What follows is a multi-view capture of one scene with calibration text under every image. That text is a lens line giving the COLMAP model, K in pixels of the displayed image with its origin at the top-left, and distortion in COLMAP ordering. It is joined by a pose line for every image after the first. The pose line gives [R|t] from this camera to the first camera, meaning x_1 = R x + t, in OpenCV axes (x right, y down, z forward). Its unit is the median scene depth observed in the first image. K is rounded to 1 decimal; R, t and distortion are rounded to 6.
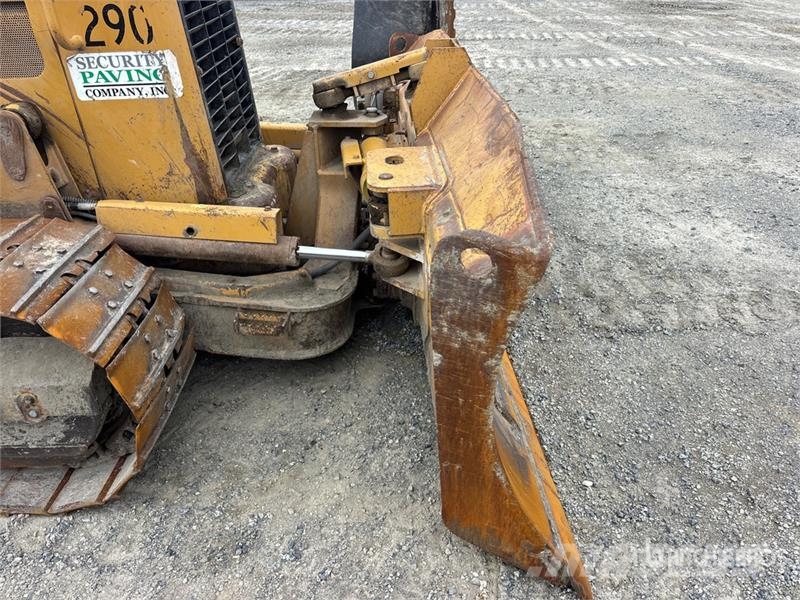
lens RADIAL K [[610.3, 0, 398.2], [0, 610.3, 311.1], [0, 0, 1]] dist [0.047907, -0.065092]
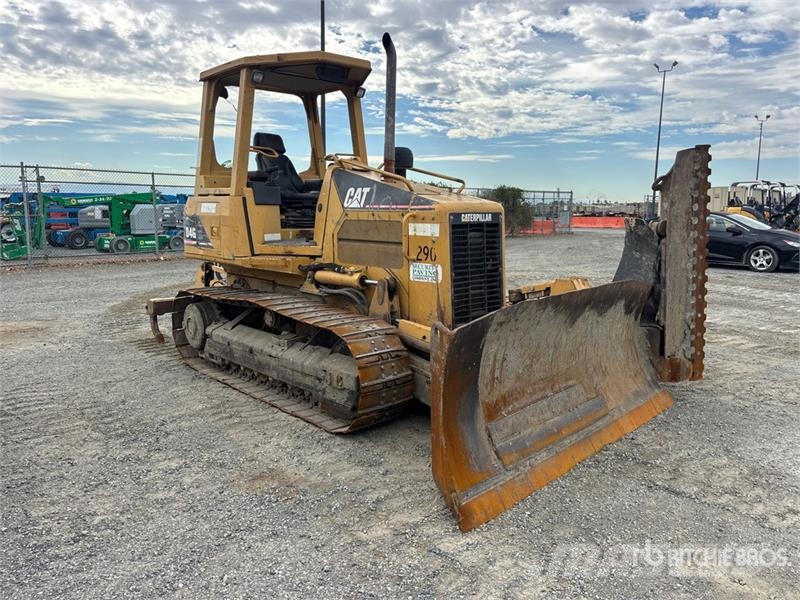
lens RADIAL K [[605.5, 0, 400.8], [0, 605.5, 312.9], [0, 0, 1]] dist [0.048275, -0.055859]
pose [[0.681056, 0.152870, -0.716096, 1.257999], [-0.416706, 0.885072, -0.207373, 0.305406], [0.602096, 0.439635, 0.666485, -0.607660]]
